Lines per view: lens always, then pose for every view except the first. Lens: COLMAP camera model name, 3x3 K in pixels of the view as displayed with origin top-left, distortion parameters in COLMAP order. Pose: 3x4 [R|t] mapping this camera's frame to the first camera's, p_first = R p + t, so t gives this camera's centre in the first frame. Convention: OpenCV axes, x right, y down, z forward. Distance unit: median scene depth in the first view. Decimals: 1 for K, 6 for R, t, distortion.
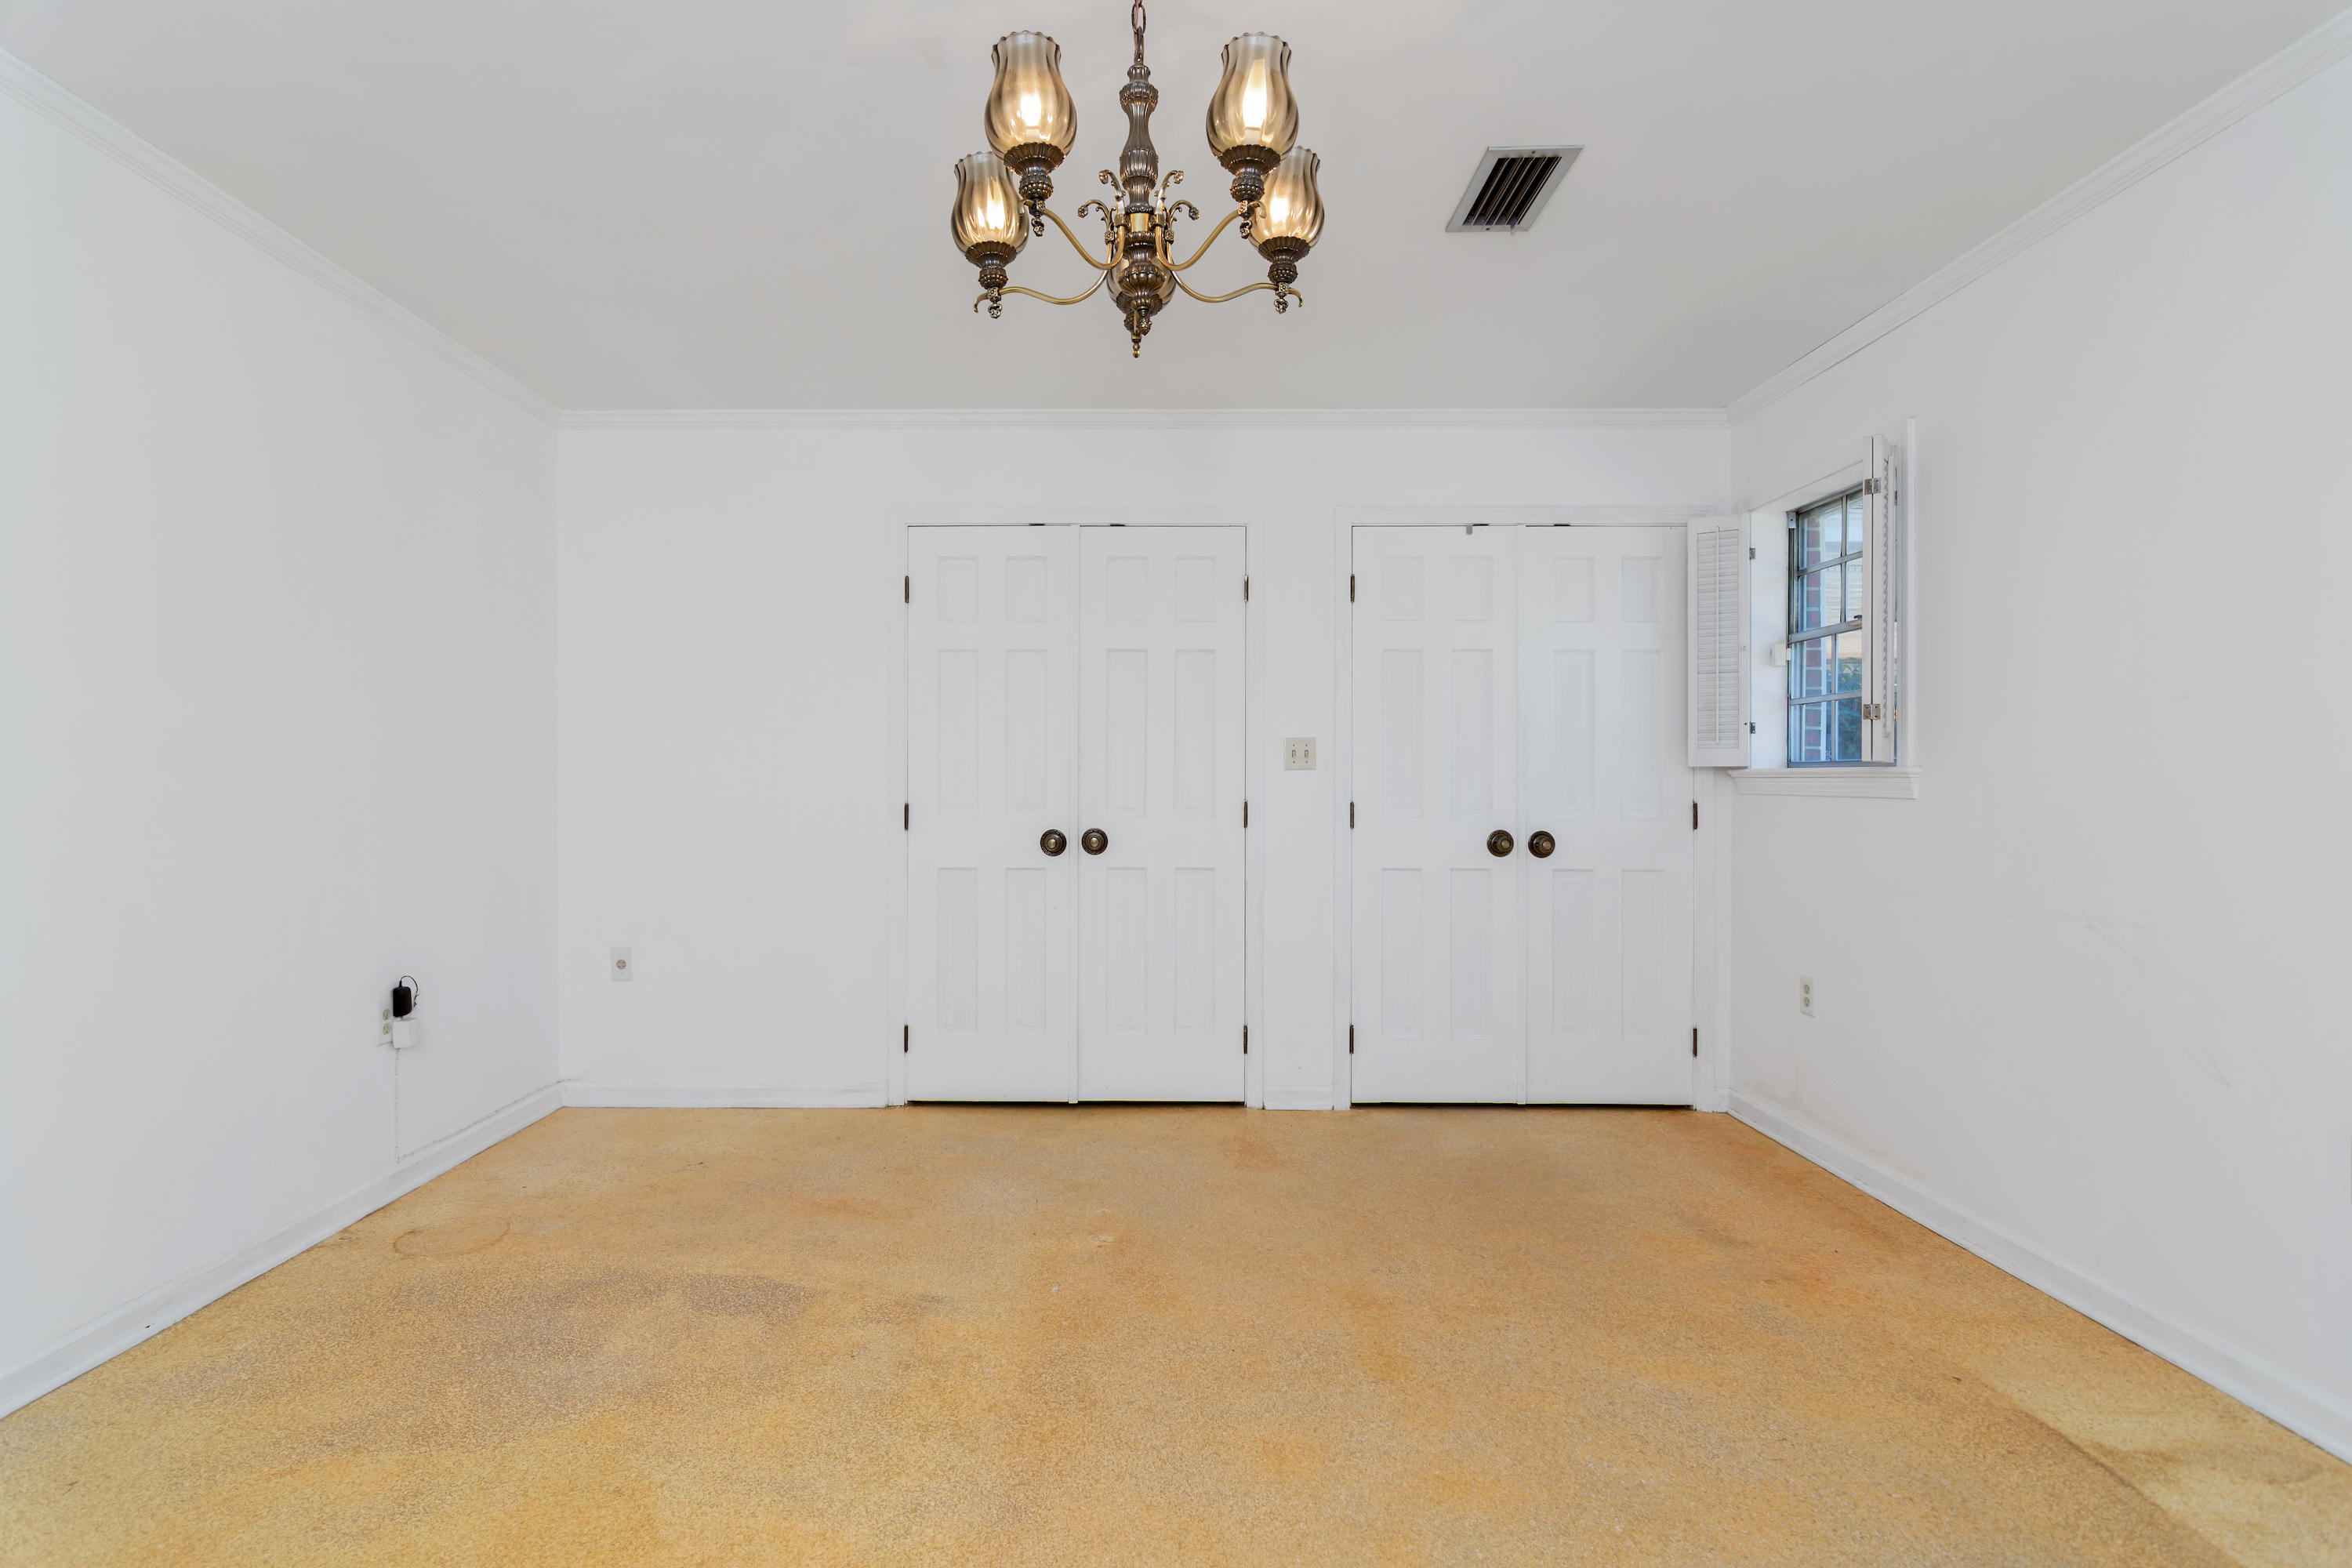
lens RADIAL K [[1132.7, 0, 1167.6], [0, 1132.7, 789.4], [0, 0, 1]] dist [-0.017974, 0.010959]
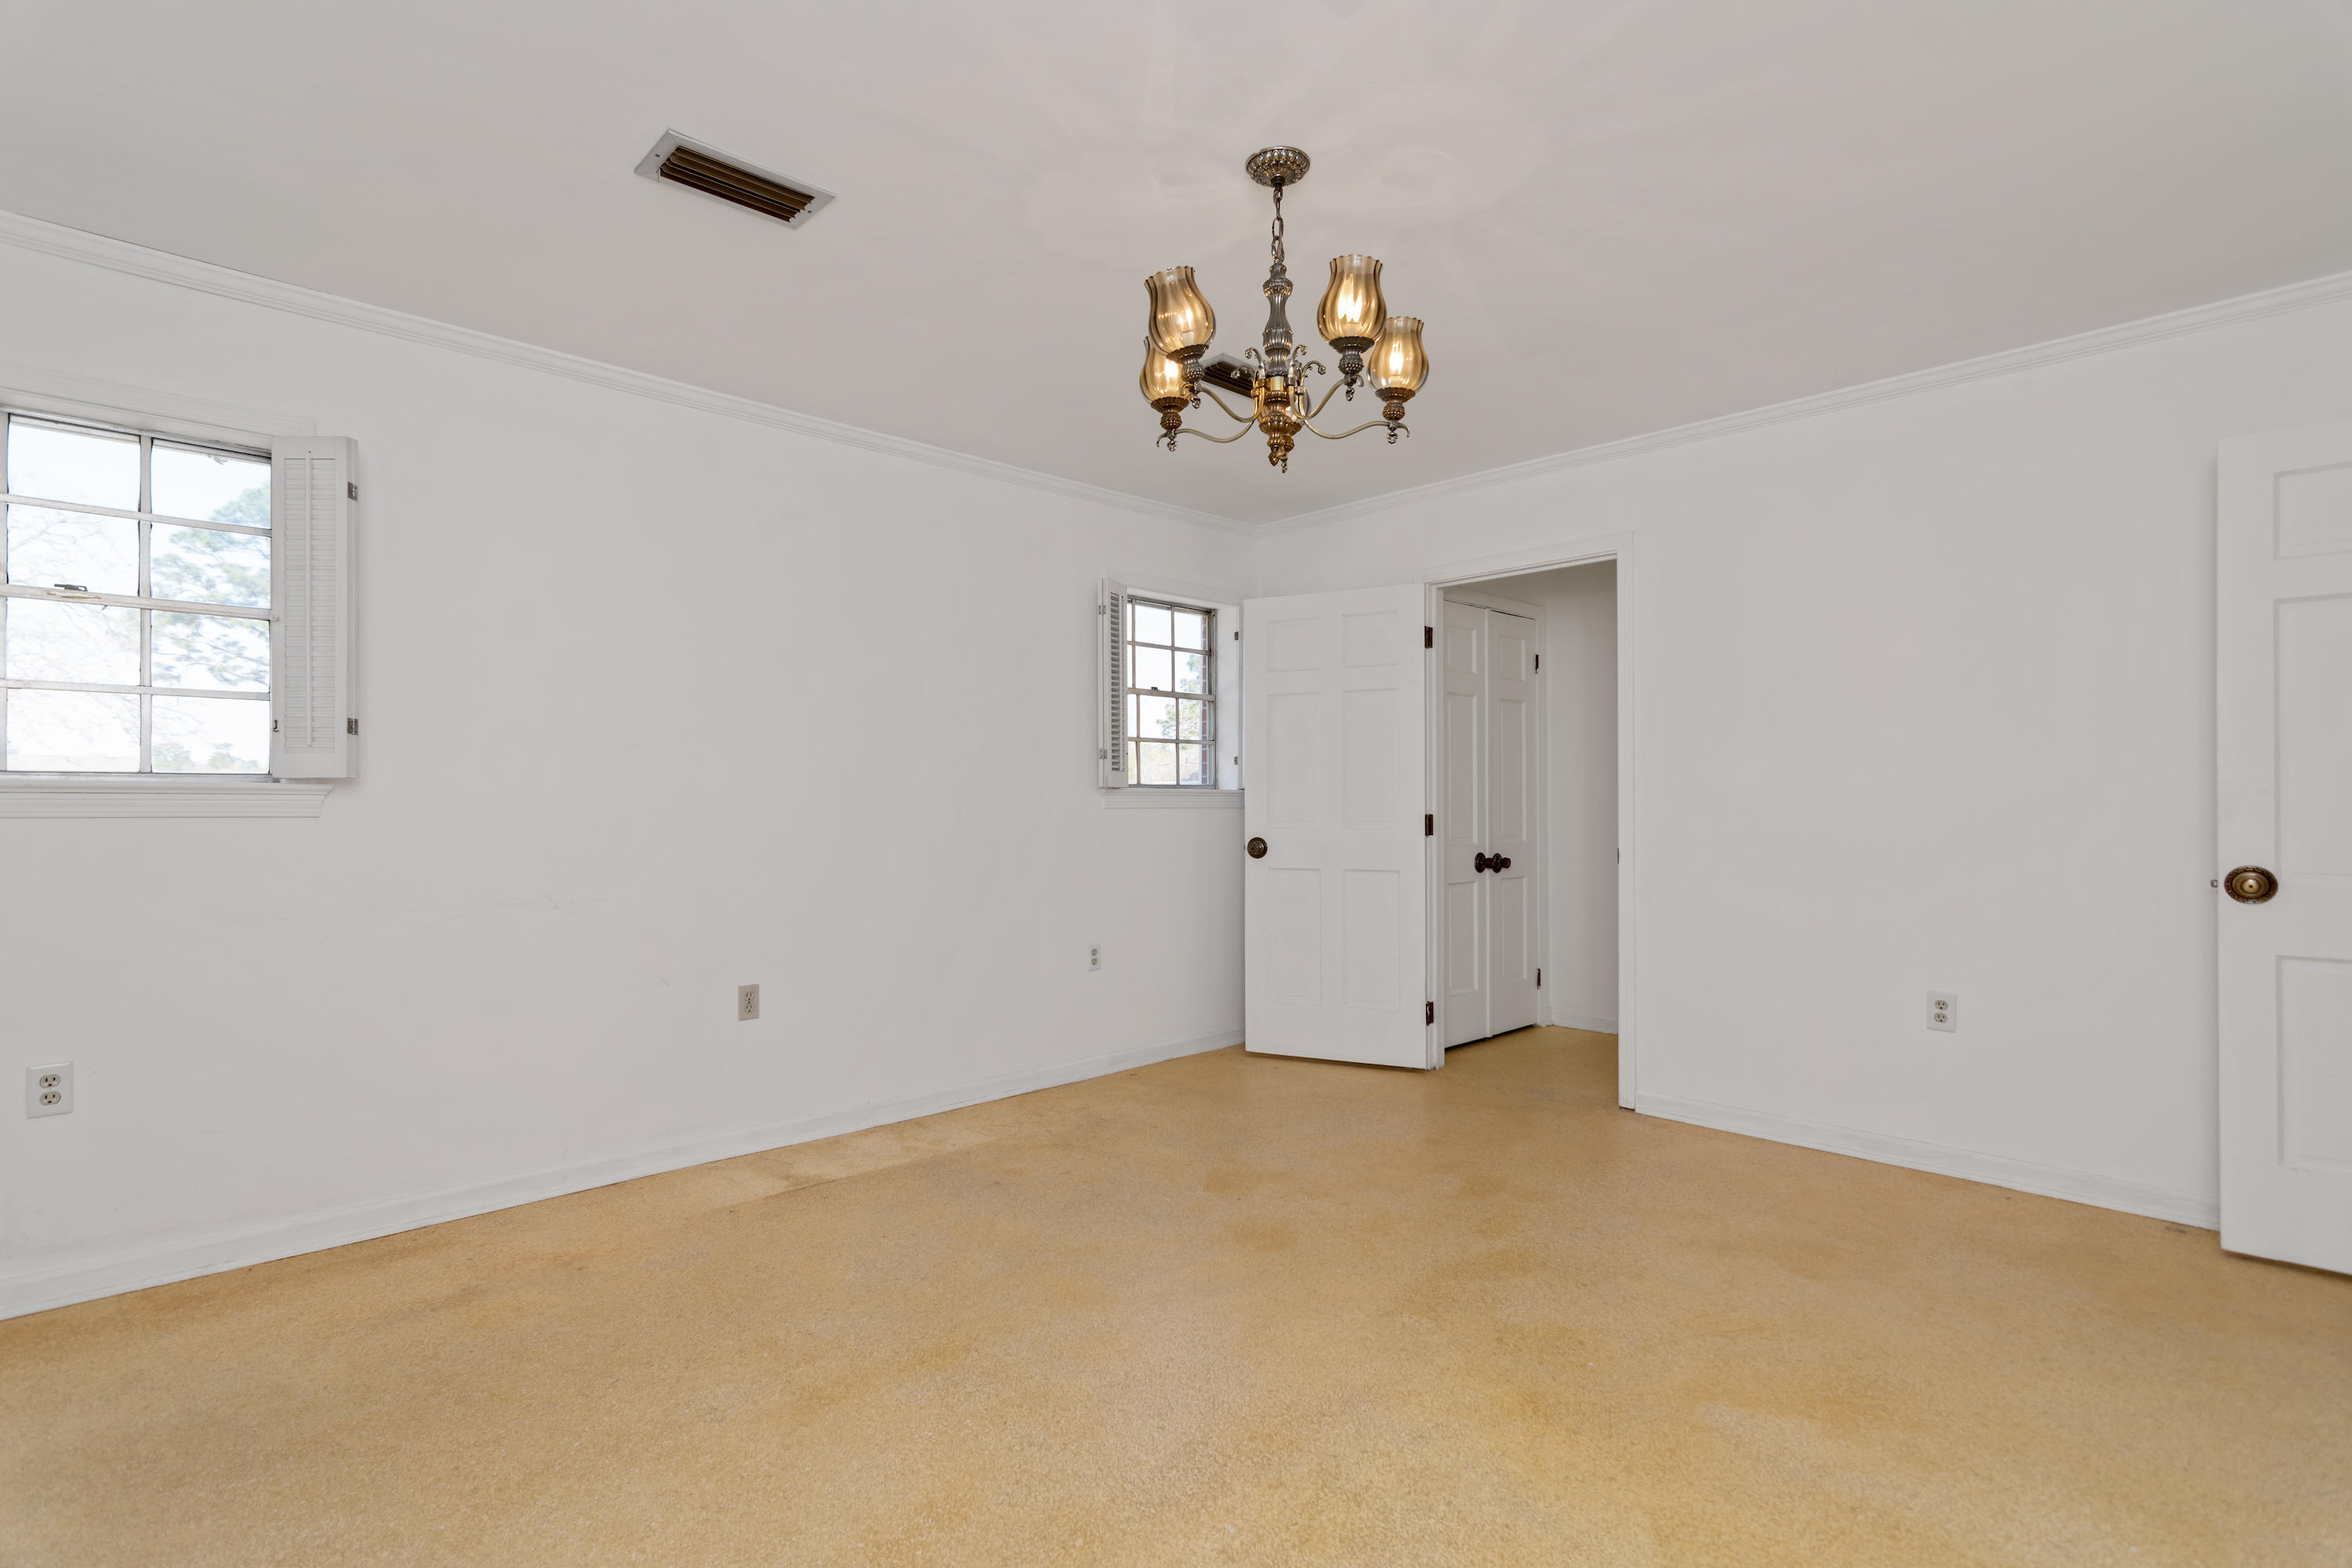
lens RADIAL K [[1132.7, 0, 1167.6], [0, 1132.7, 789.4], [0, 0, 1]] dist [-0.017974, 0.010959]
pose [[-0.679128, 0.005852, 0.733997, -0.723186], [0.004418, 0.999983, -0.003885, 0.006230], [-0.734007, 0.000604, -0.679142, 1.604254]]
